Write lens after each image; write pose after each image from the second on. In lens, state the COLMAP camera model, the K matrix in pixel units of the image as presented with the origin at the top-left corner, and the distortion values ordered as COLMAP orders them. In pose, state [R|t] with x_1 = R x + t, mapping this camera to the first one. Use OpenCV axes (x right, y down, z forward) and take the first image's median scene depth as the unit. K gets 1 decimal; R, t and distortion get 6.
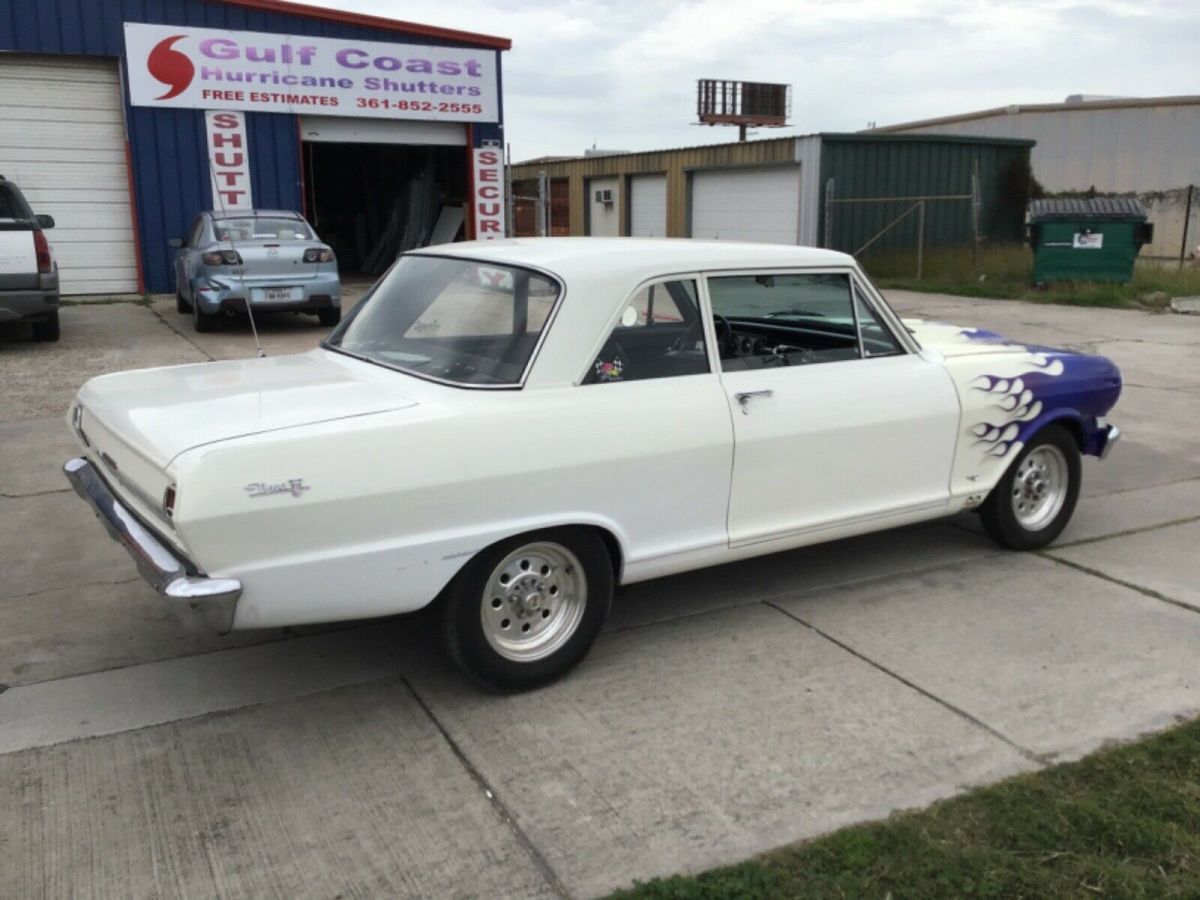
lens RADIAL K [[1074.2, 0, 605.2], [0, 1074.2, 447.1], [0, 0, 1]] dist [0.120824, -0.233578]
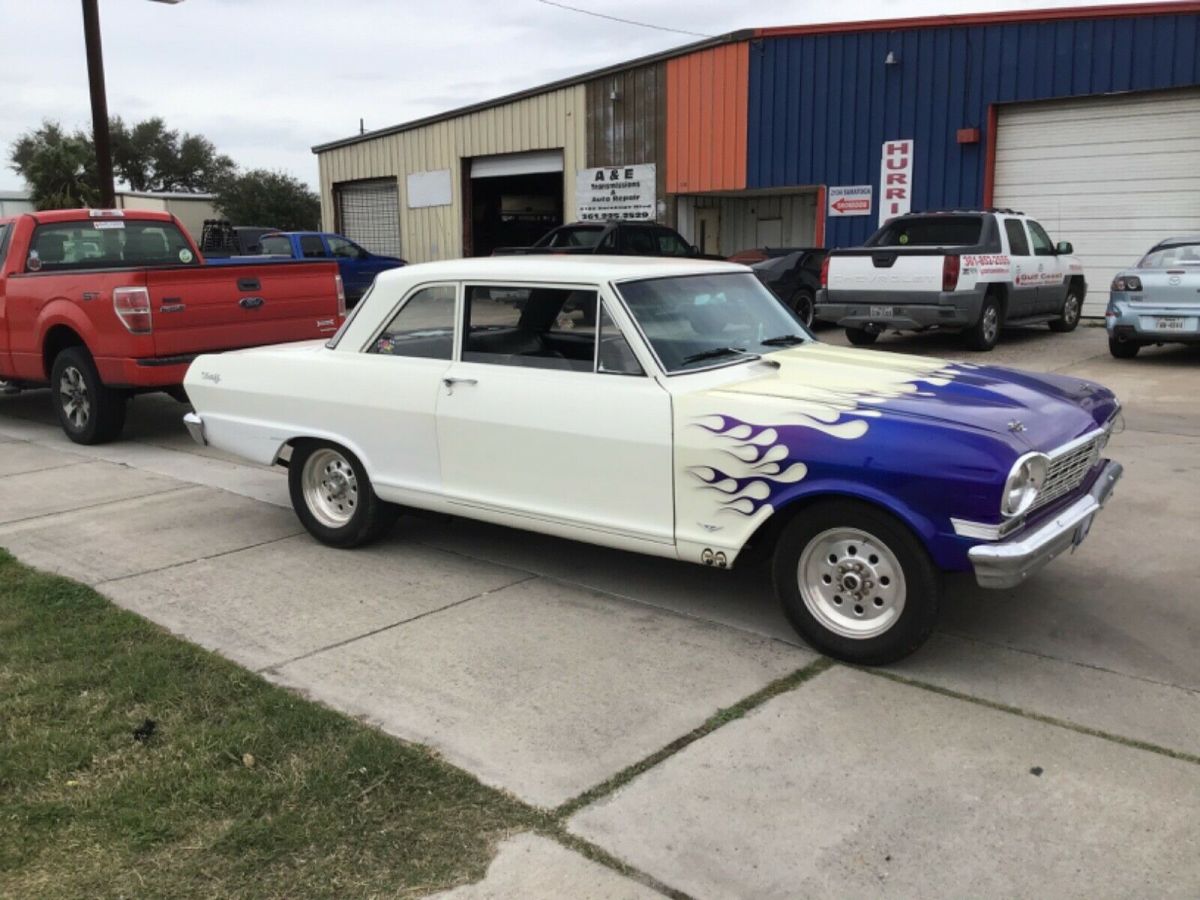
lens RADIAL K [[1066.2, 0, 600.0], [0, 1066.2, 450.0], [0, 0, 1]] dist [0.118006, -0.227927]
pose [[0.352462, 0.170442, -0.920174, 0.290990], [-0.190972, 0.975683, 0.107575, -0.029332], [0.916133, 0.137811, 0.376441, 0.152330]]
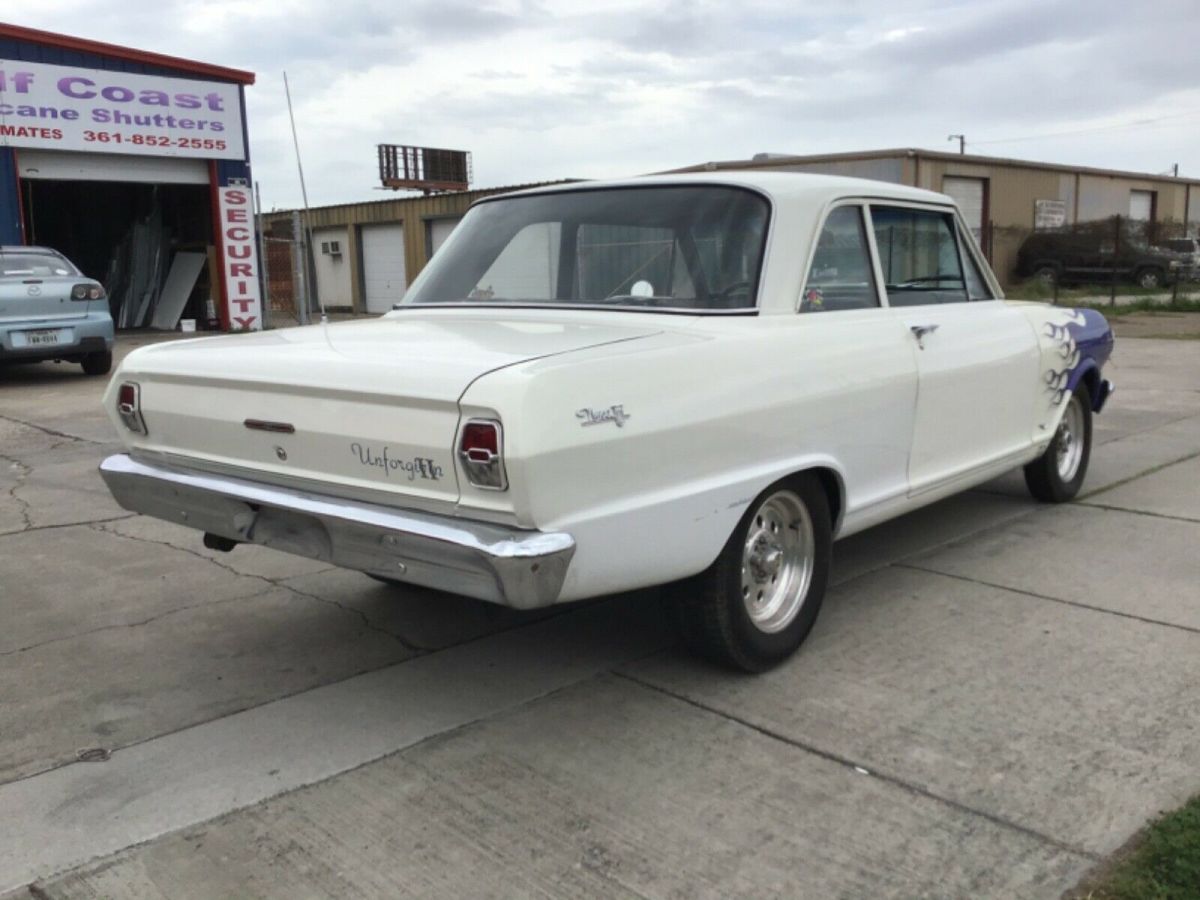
lens RADIAL K [[1079.6, 0, 605.8], [0, 1079.6, 448.6], [0, 0, 1]] dist [0.067152, -0.108065]
pose [[0.958709, -0.066300, 0.276551, -0.085471], [0.081805, 0.995636, -0.044900, 0.015990], [-0.272368, 0.065669, 0.959950, 0.039595]]
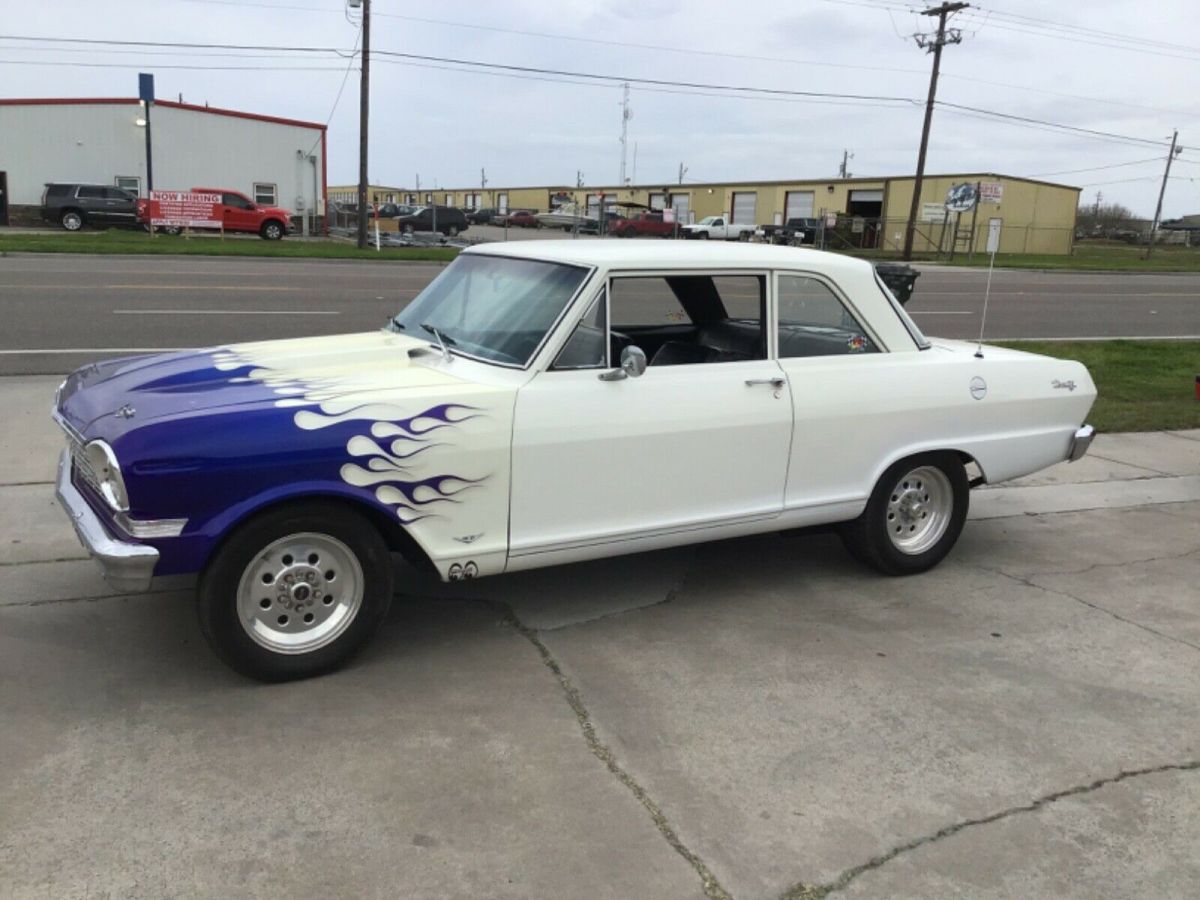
lens RADIAL K [[1082.1, 0, 588.7], [0, 1082.1, 443.3], [0, 0, 1]] dist [0.121921, -0.241557]
pose [[-0.995560, -0.048086, 0.080915, -0.003884], [-0.011955, 0.917290, 0.398041, -0.110565], [-0.093363, 0.395307, -0.913792, 0.522933]]
